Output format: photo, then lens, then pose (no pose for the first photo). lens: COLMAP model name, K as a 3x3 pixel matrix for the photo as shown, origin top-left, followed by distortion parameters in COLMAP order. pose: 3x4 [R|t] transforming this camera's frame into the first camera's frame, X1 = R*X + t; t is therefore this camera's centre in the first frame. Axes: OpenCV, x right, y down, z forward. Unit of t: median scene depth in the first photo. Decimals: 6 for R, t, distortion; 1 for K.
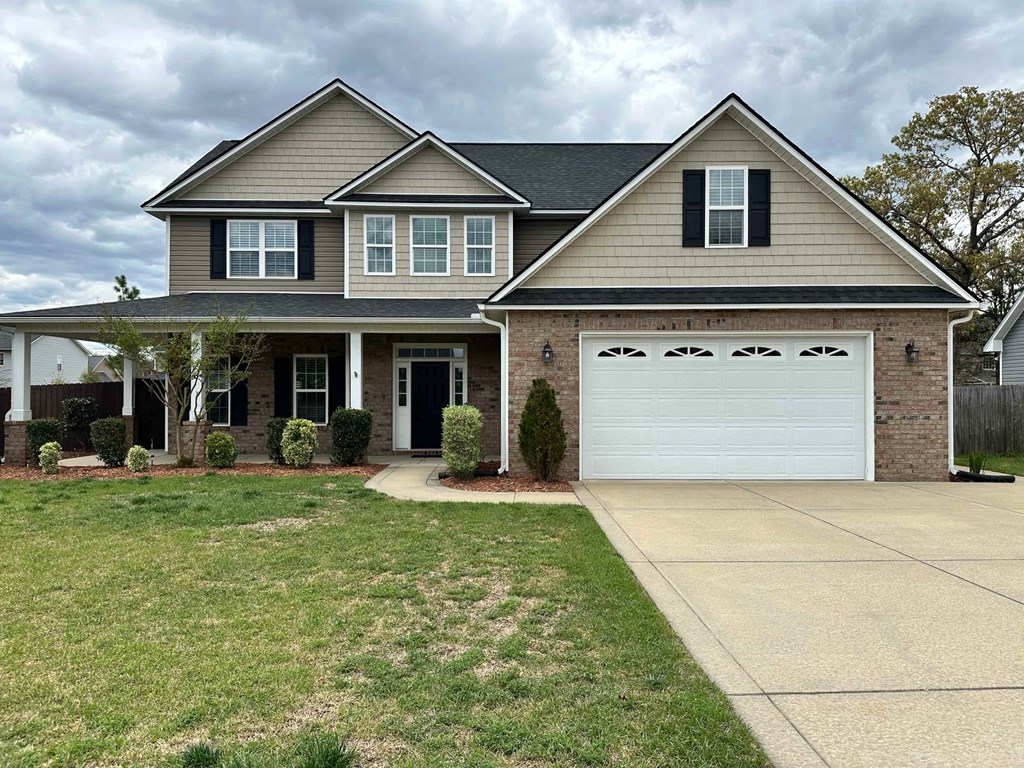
lens RADIAL K [[715.4, 0, 504.8], [0, 715.4, 387.5], [0, 0, 1]] dist [0.052200, -0.049145]
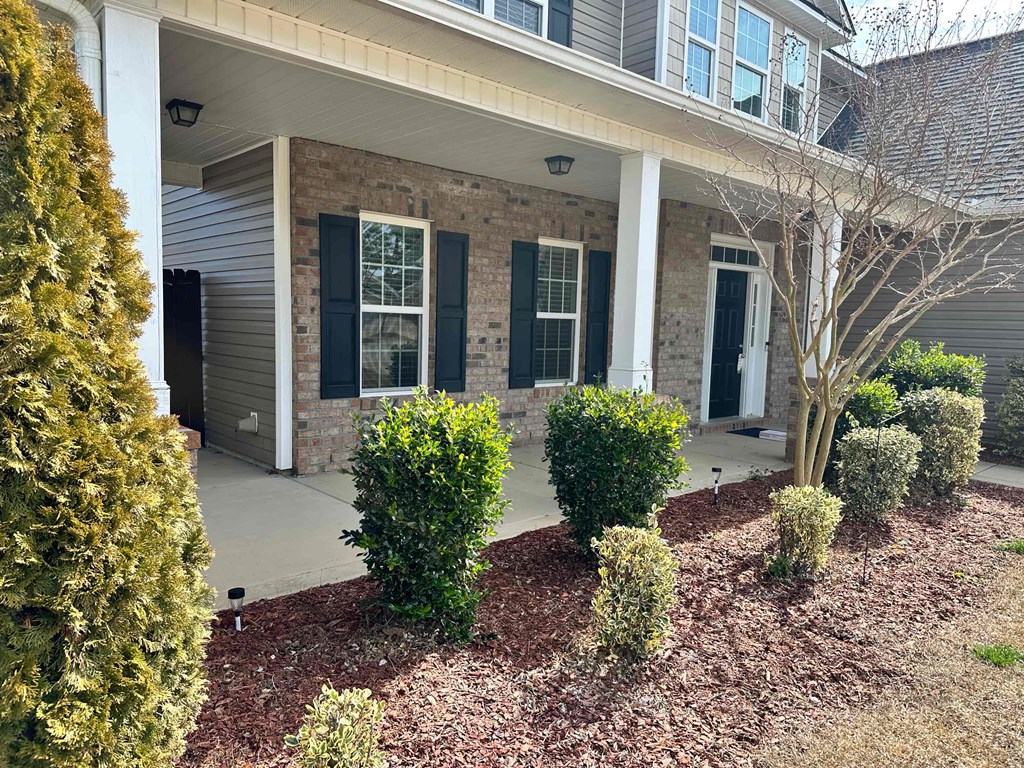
lens RADIAL K [[715.4, 0, 509.7], [0, 715.4, 386.1], [0, 0, 1]] dist [0.052200, -0.049145]
pose [[0.750610, -0.040472, 0.659504, -0.855537], [-0.034458, 0.994366, 0.100240, 0.006274], [-0.659846, -0.097966, 0.744987, 0.899086]]
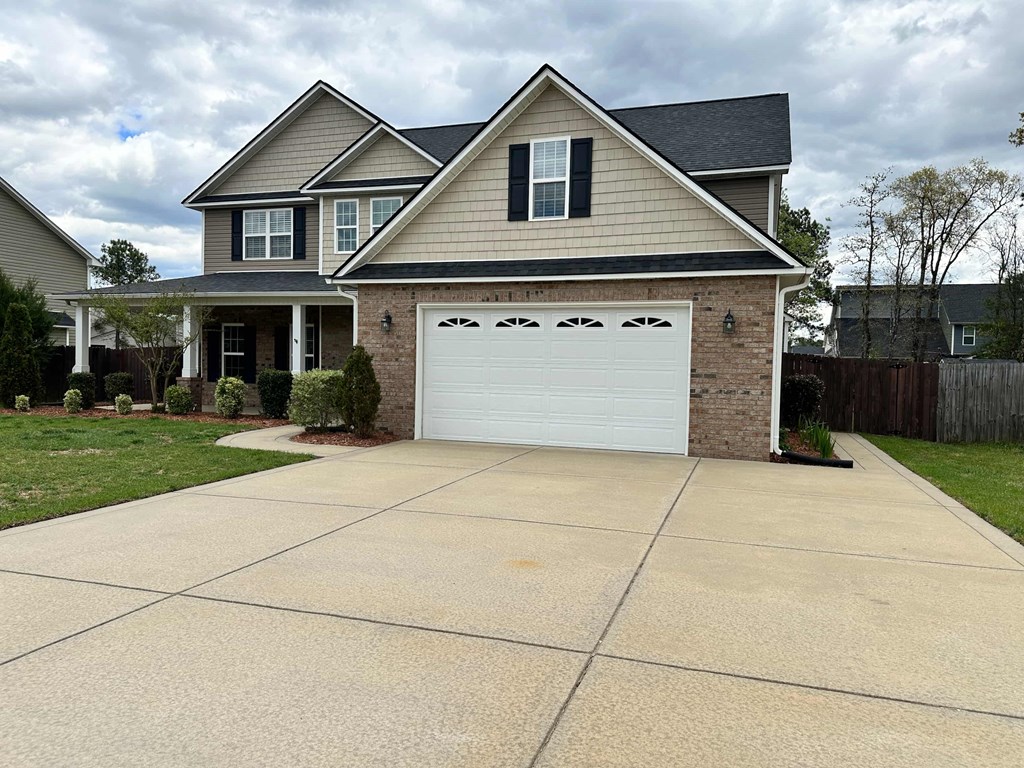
lens RADIAL K [[715.4, 0, 509.6], [0, 715.4, 390.4], [0, 0, 1]] dist [0.052200, -0.049145]
pose [[0.942946, 0.032629, -0.331342, 0.599765], [-0.017617, 0.998682, 0.048208, -0.000927], [0.332478, -0.039620, 0.942278, 0.015584]]
